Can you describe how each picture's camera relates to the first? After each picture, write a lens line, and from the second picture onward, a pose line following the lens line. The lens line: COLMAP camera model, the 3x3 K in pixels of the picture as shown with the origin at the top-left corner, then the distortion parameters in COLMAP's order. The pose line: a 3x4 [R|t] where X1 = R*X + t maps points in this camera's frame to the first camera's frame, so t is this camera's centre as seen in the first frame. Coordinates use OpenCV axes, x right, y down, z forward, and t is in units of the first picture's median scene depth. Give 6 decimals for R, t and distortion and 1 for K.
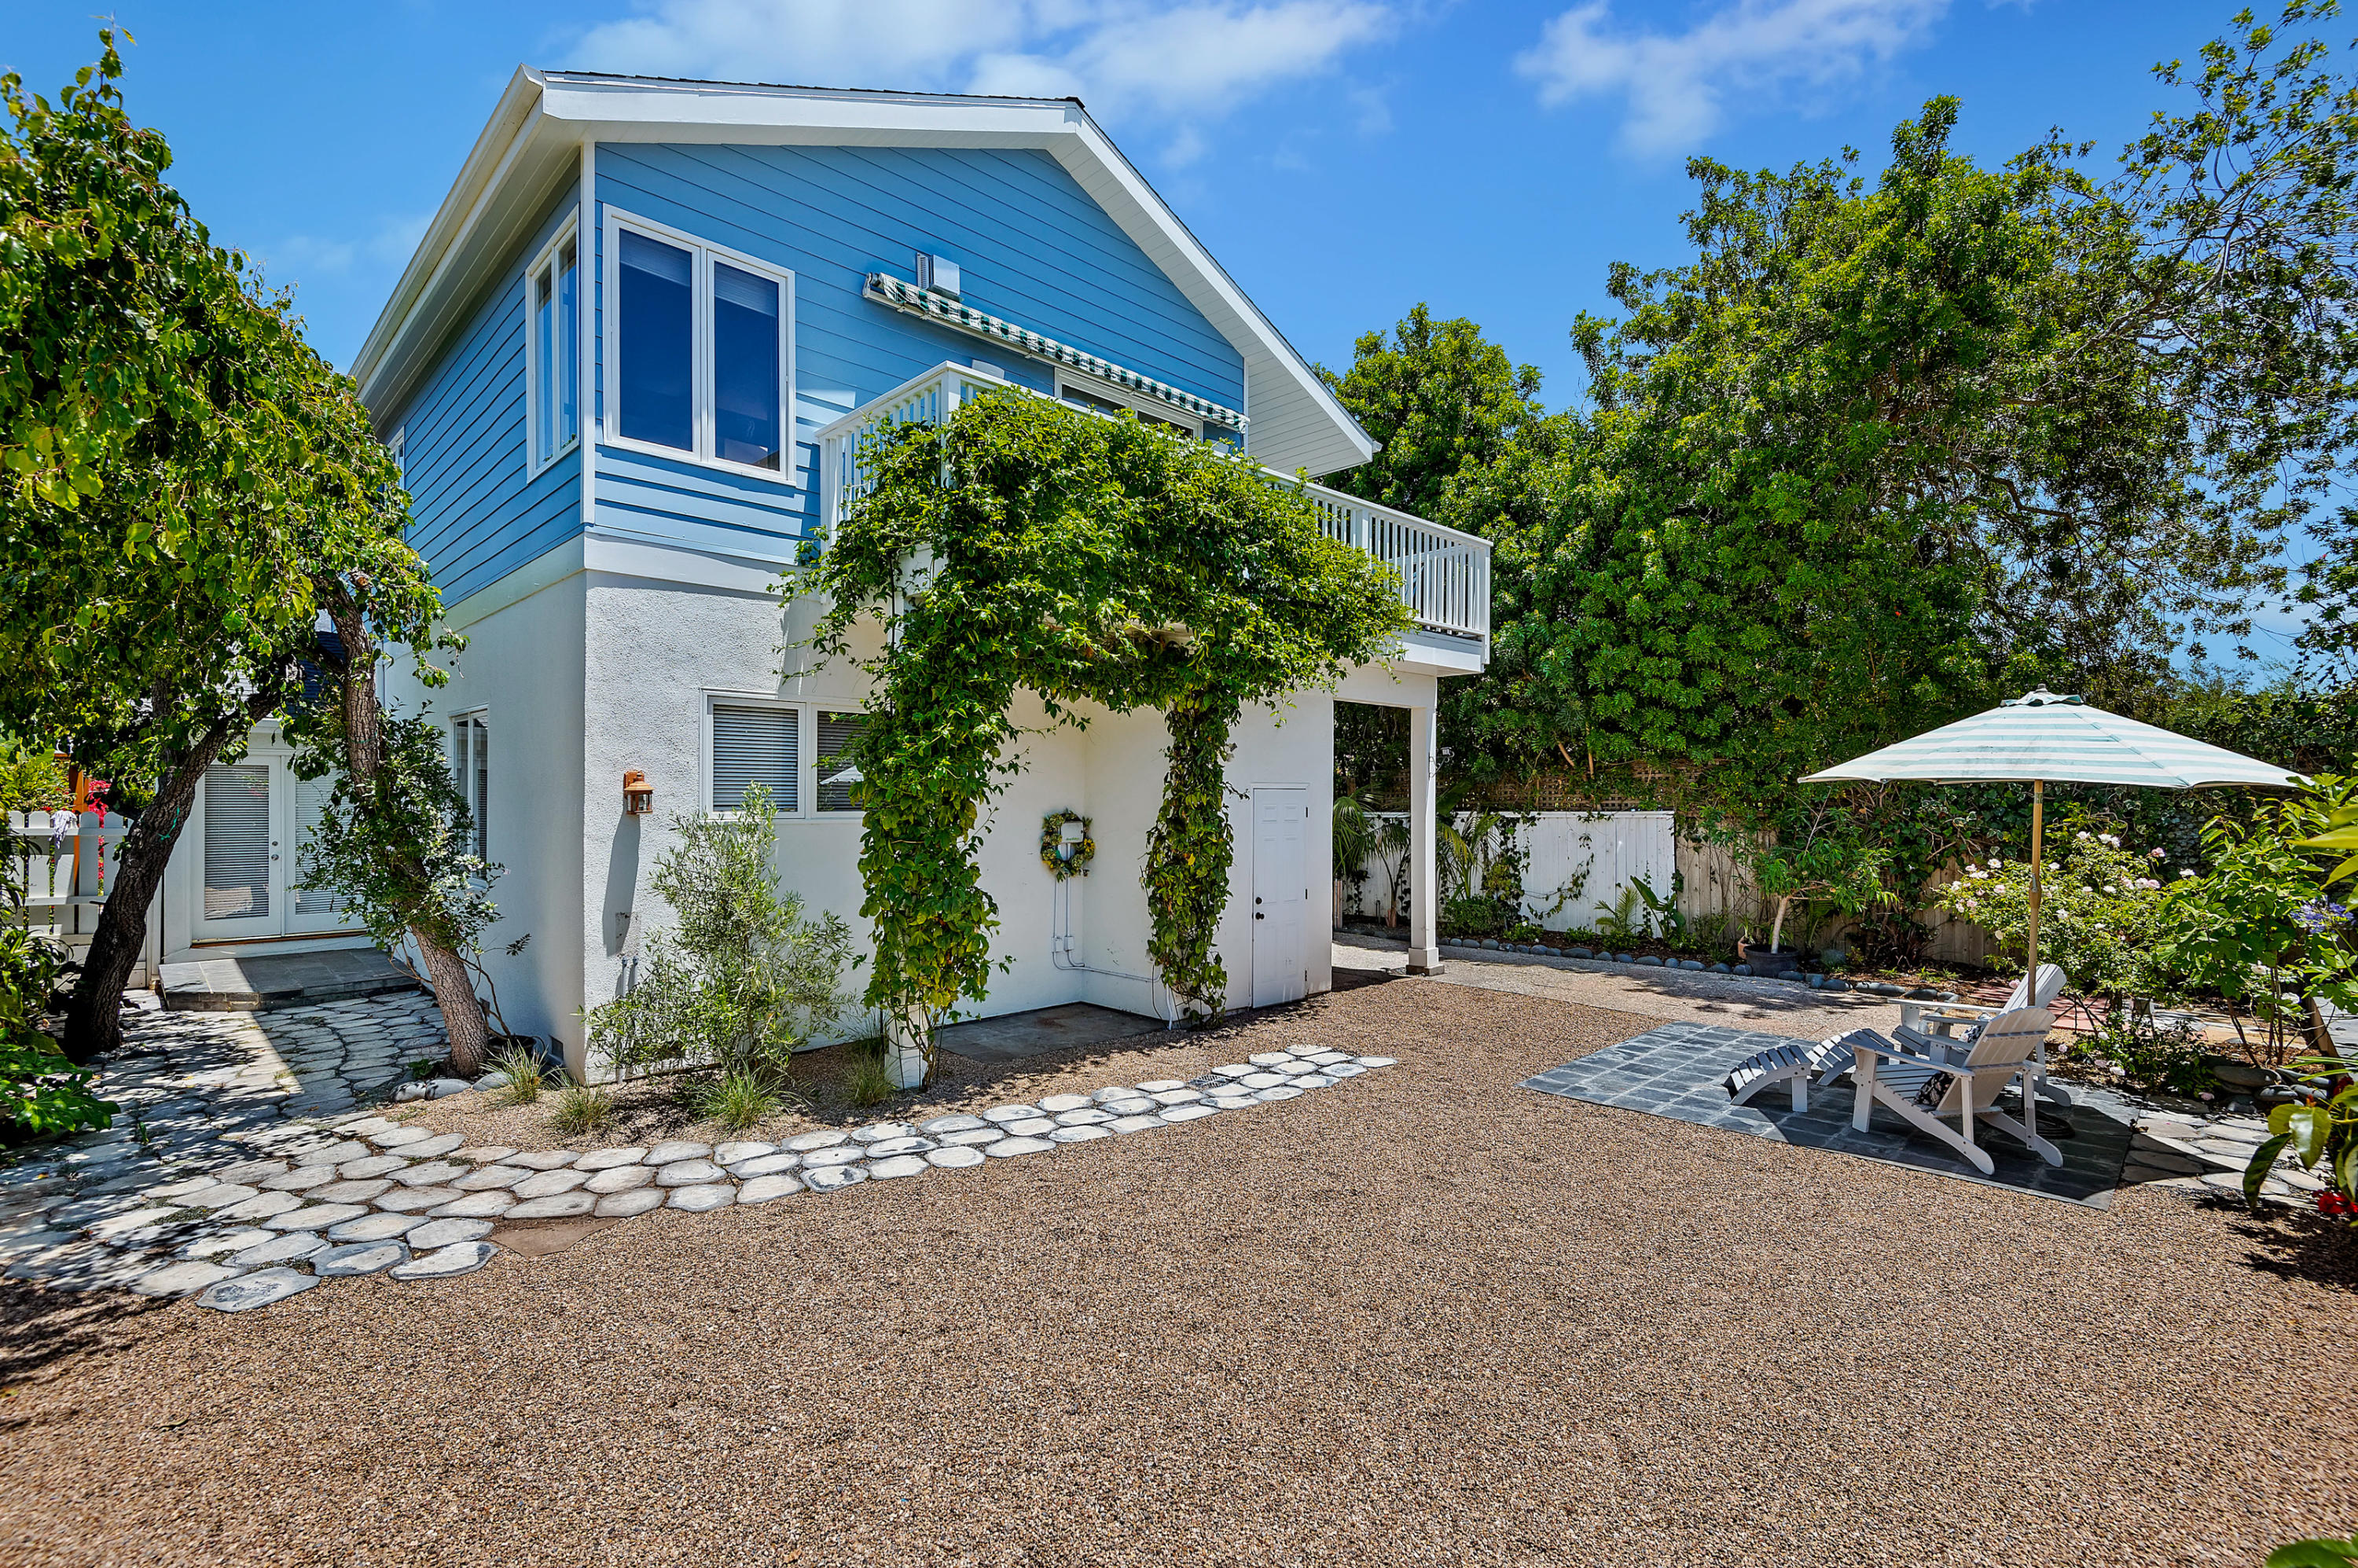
lens RADIAL K [[1075.7, 0, 1176.9], [0, 1075.7, 792.5], [0, 0, 1]] dist [0.003598, 0.000079]
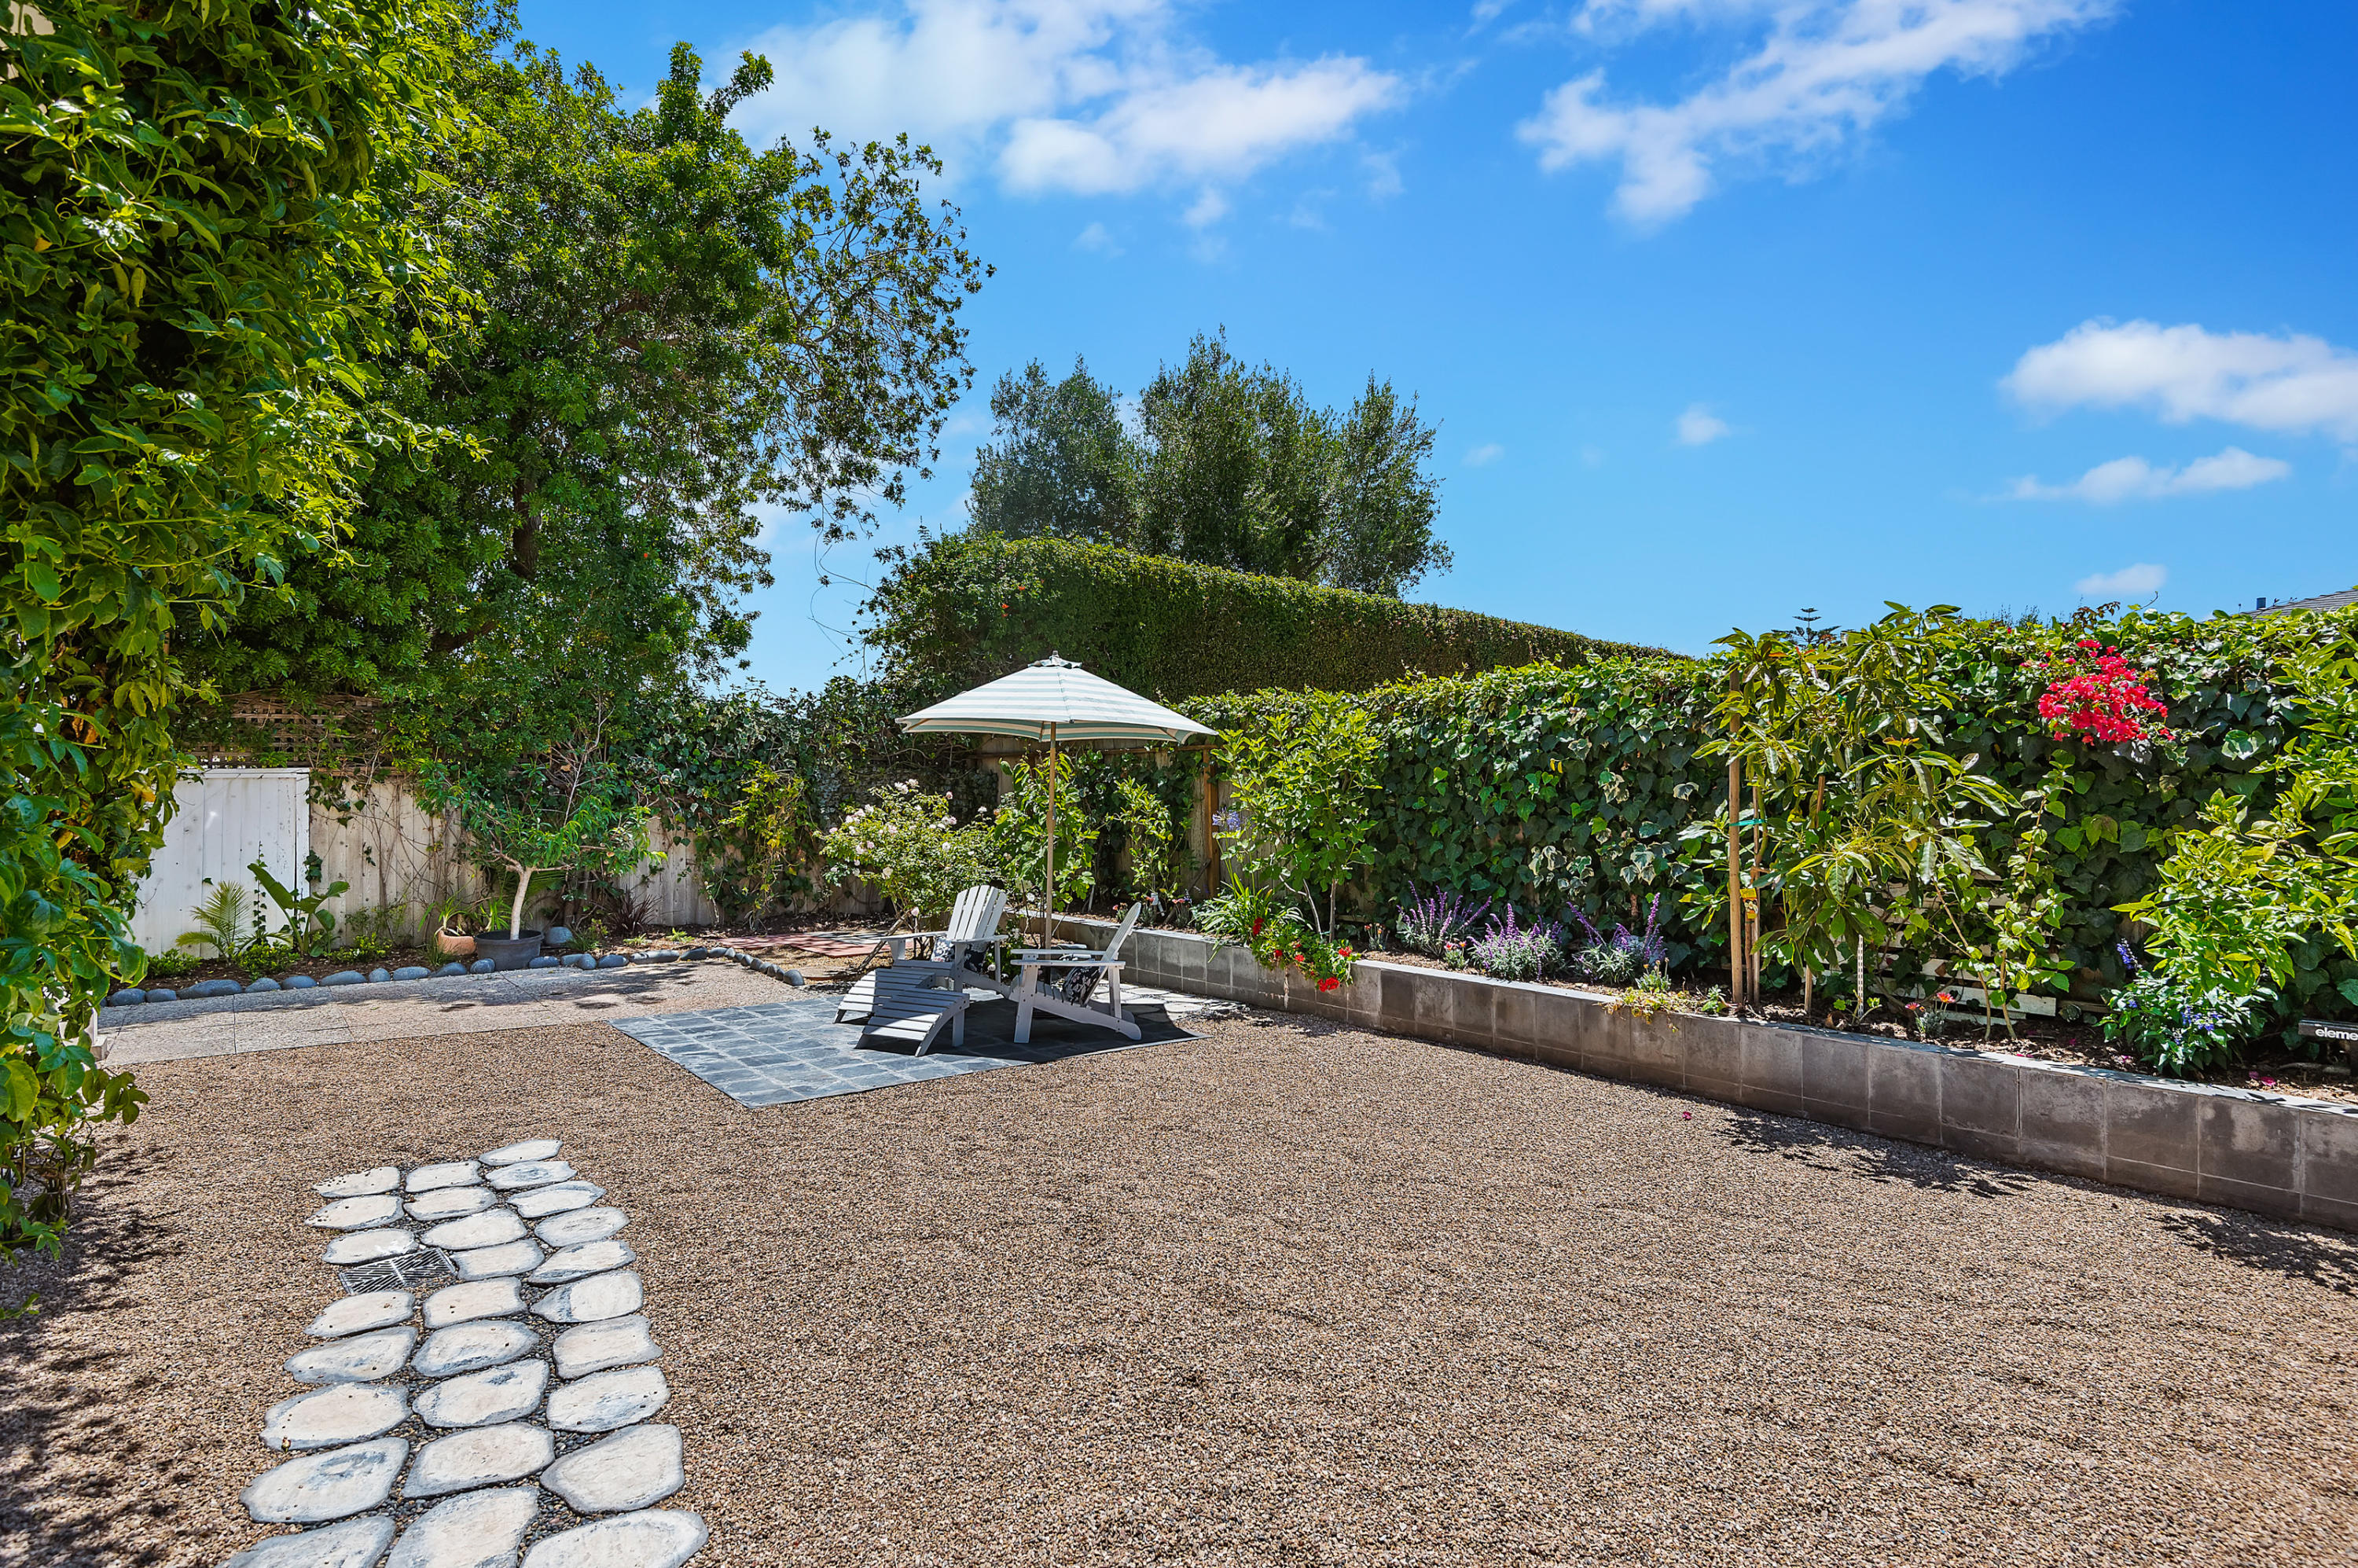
lens RADIAL K [[1271.4, 0, 1177.3], [0, 1271.4, 783.6], [0, 0, 1]] dist [0.001019, 0.000786]
pose [[0.116393, -0.000248, 0.993203, -0.521772], [-0.001146, 0.999999, 0.000384, 0.046657], [-0.993203, -0.001183, 0.116393, 0.601859]]
